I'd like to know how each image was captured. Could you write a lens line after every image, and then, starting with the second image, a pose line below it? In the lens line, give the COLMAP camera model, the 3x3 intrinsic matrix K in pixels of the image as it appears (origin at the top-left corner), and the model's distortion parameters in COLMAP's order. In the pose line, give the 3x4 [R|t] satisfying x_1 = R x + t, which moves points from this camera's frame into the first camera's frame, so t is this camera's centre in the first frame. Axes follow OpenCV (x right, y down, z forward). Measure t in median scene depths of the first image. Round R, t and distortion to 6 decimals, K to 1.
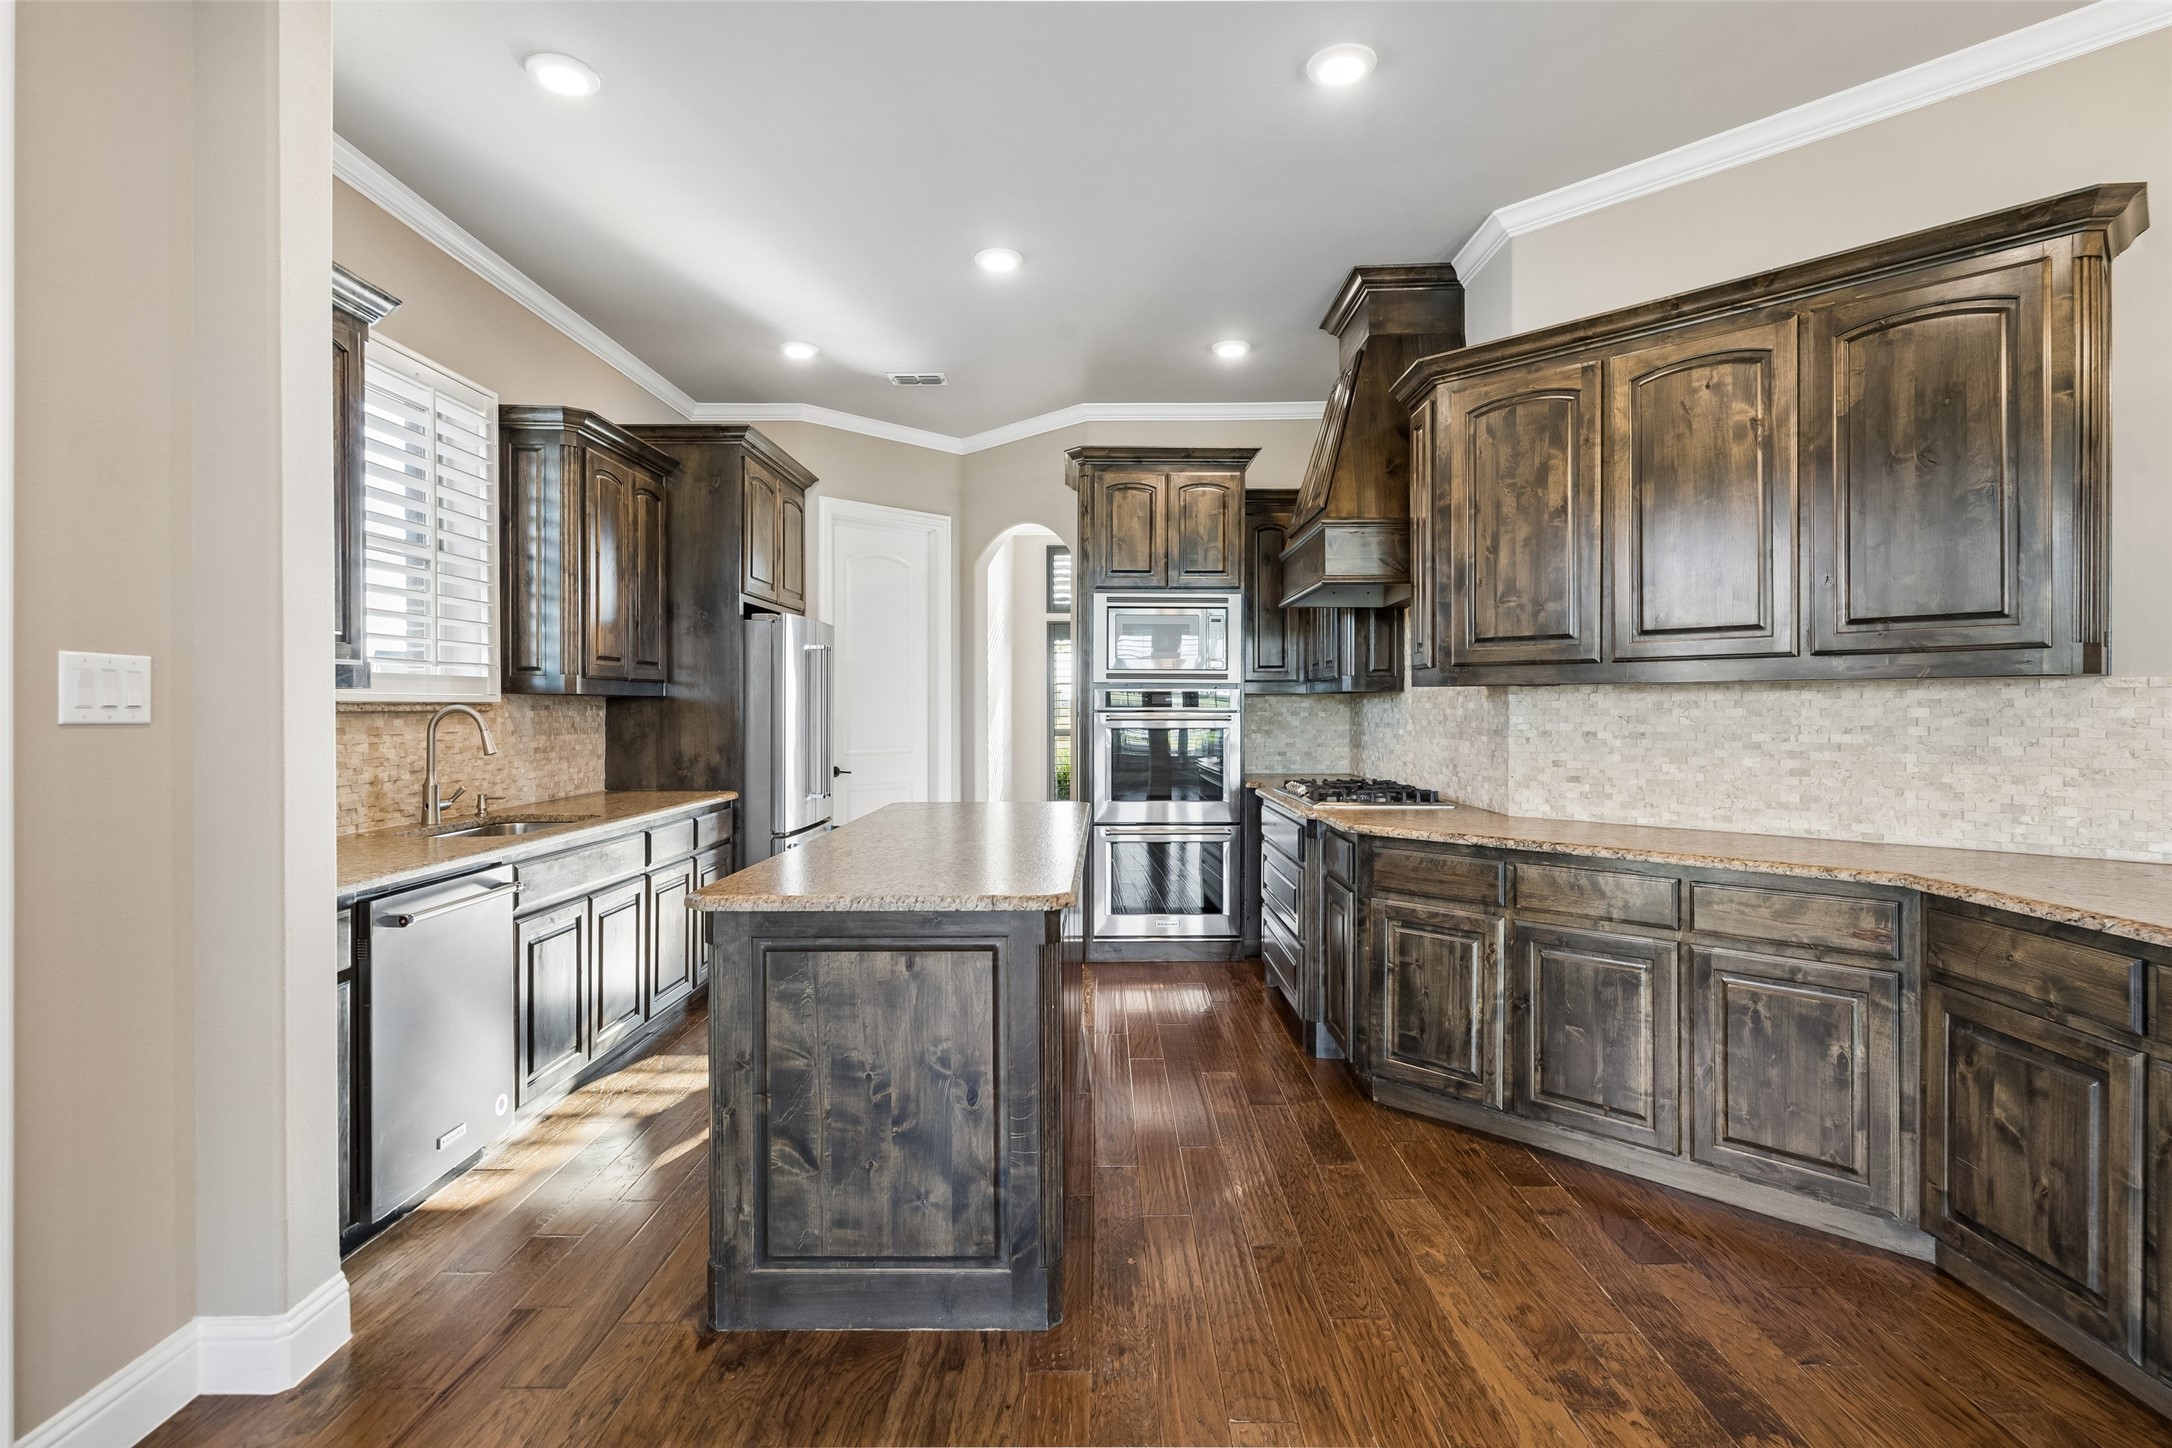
lens RADIAL K [[1058.9, 0, 1087.2], [0, 1058.9, 713.1], [0, 0, 1]] dist [-0.001724, 0.000124]
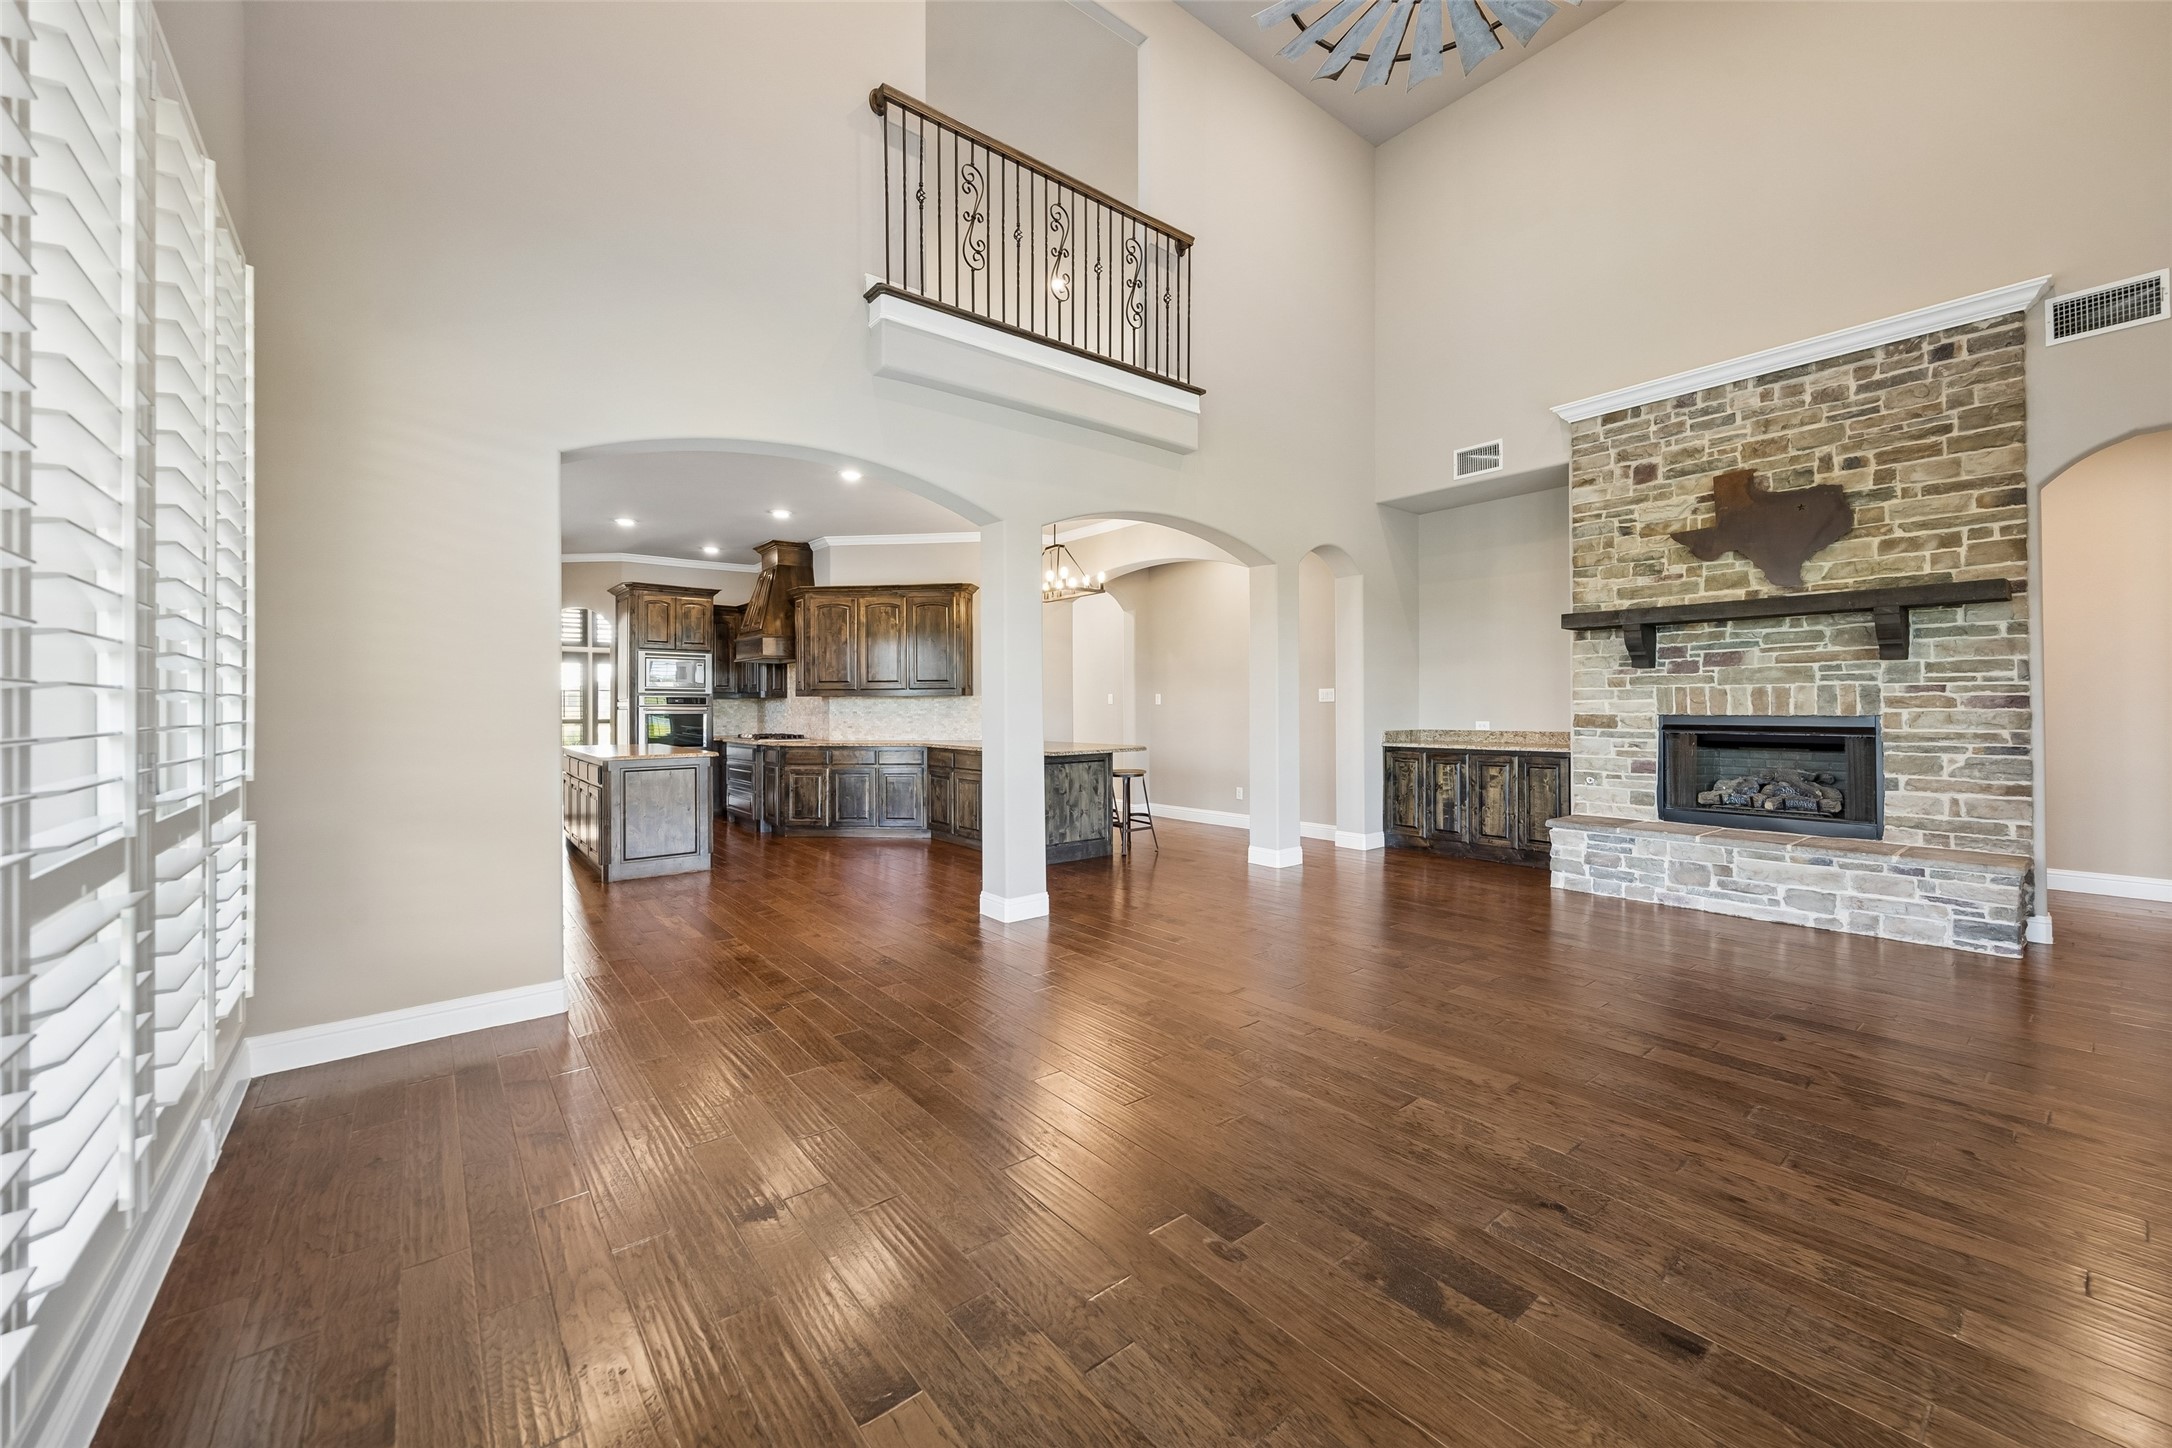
lens RADIAL K [[846.2, 0, 1090.5], [0, 846.2, 700.0], [0, 0, 1]] dist [-0.000519, 0.000068]
pose [[0.774940, 0.003580, 0.632024, -0.674307], [0.006426, 0.999888, -0.013544, 0.026563], [-0.632002, 0.014558, 0.774830, -1.643274]]
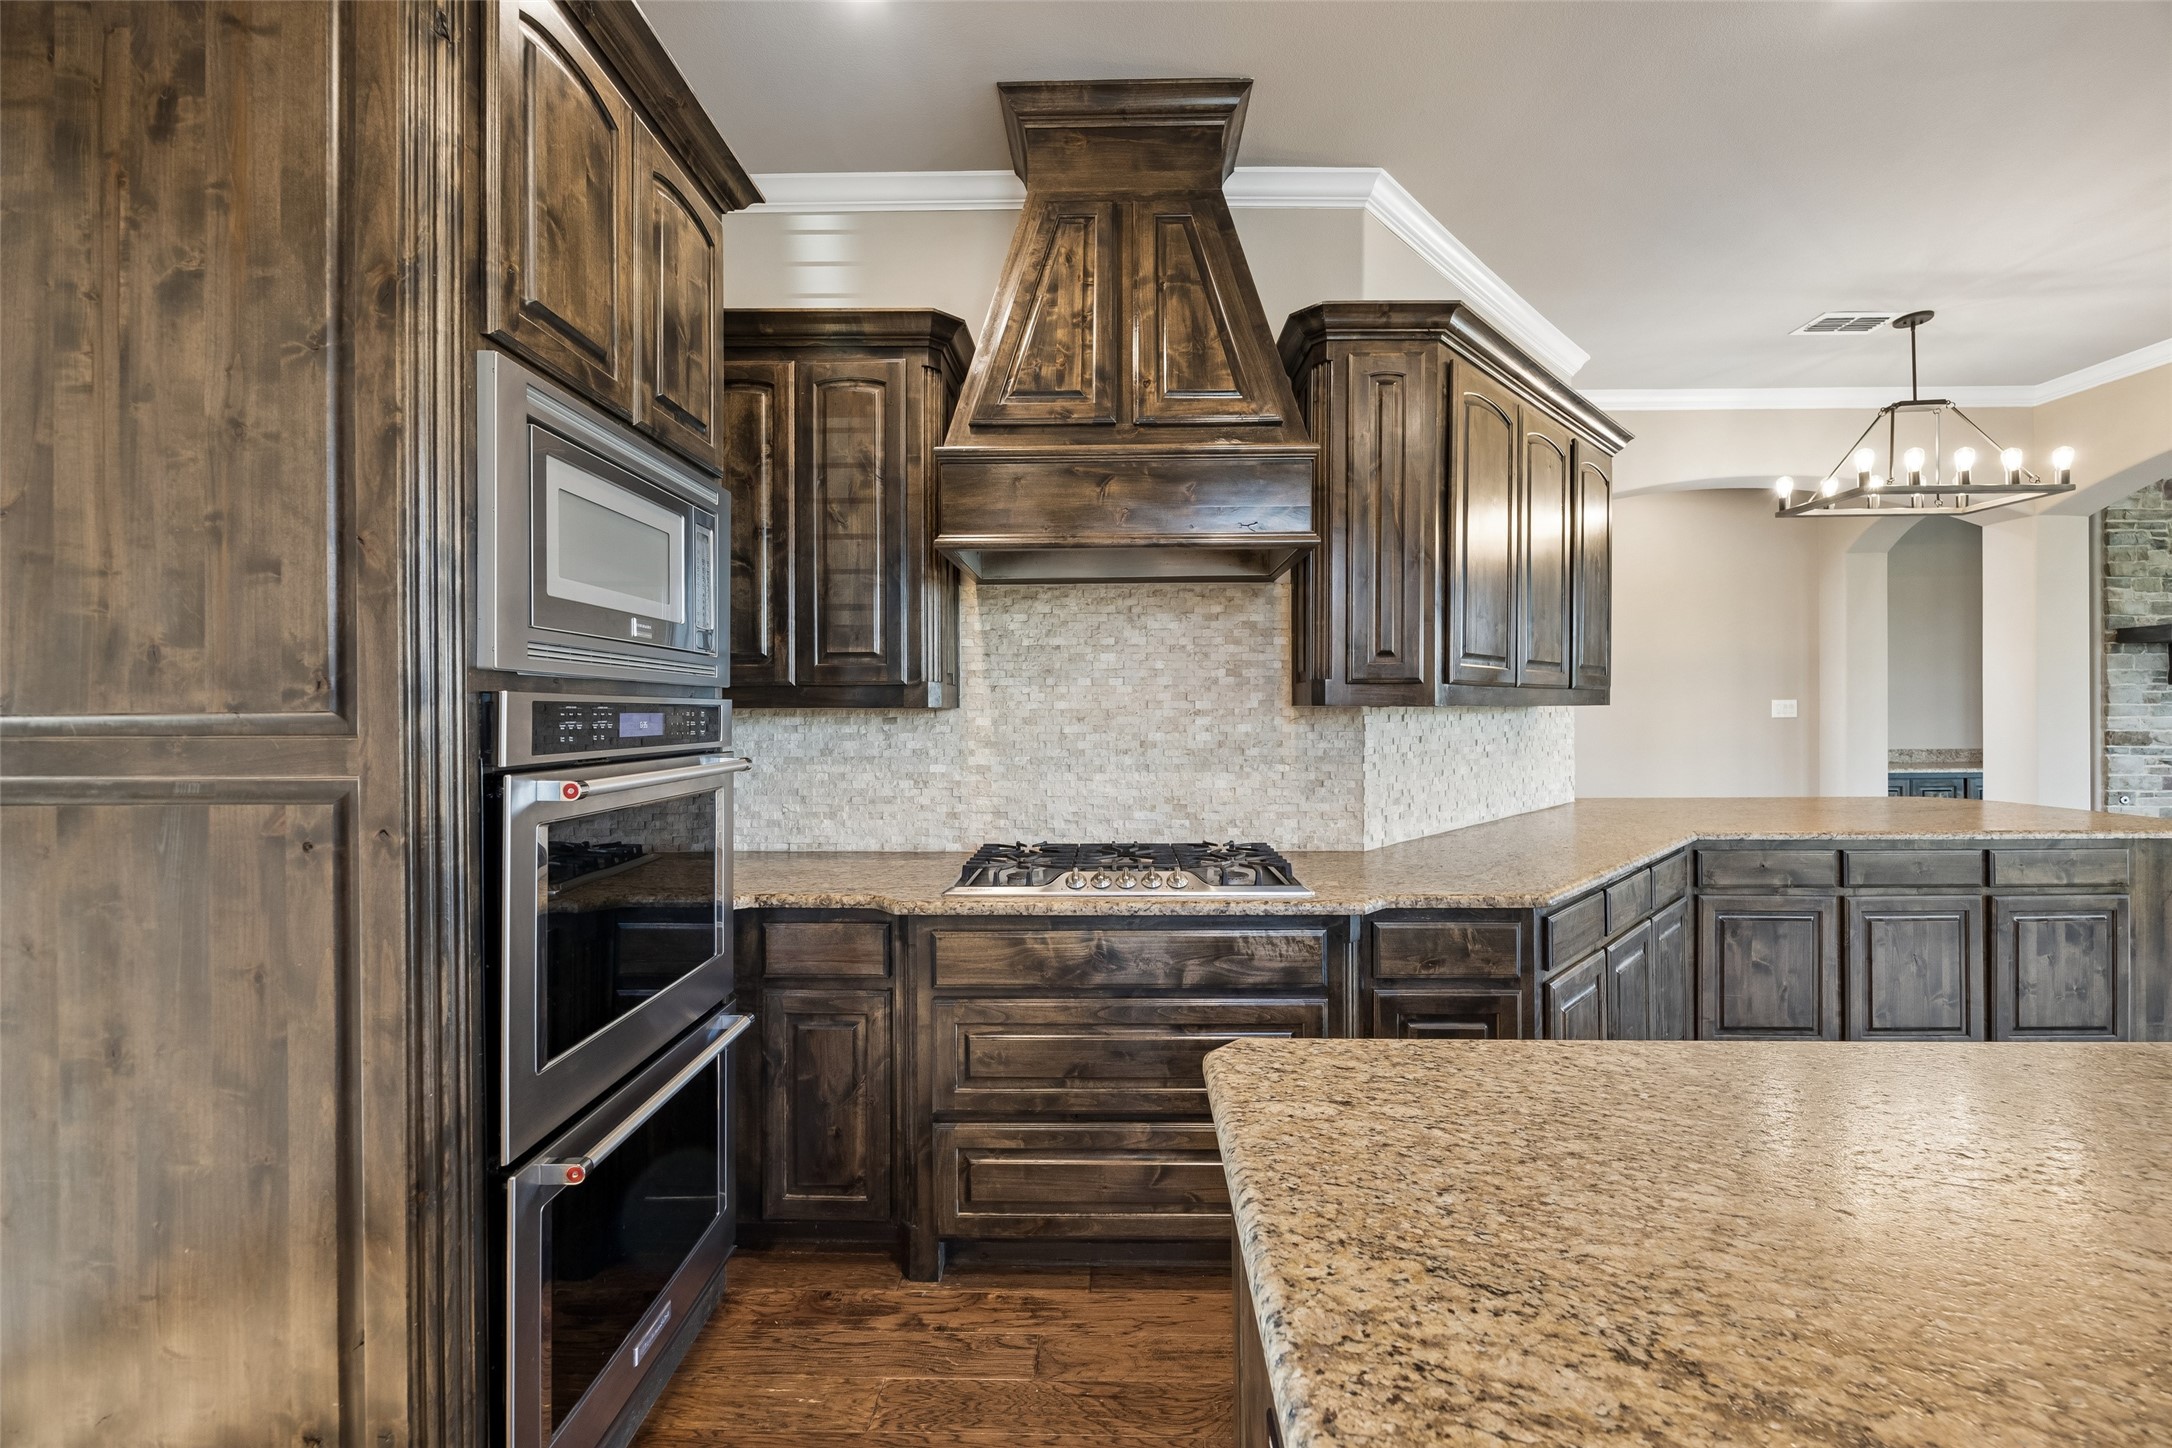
lens RADIAL K [[833.4, 0, 1089.9], [0, 833.4, 713.4], [0, 0, 1]] dist [-0.001850, 0.000549]
pose [[0.011402, -0.001687, 0.999934, -0.394978], [0.010904, 0.999939, 0.001563, -0.029579], [-0.999876, 0.010885, 0.011420, 1.557838]]
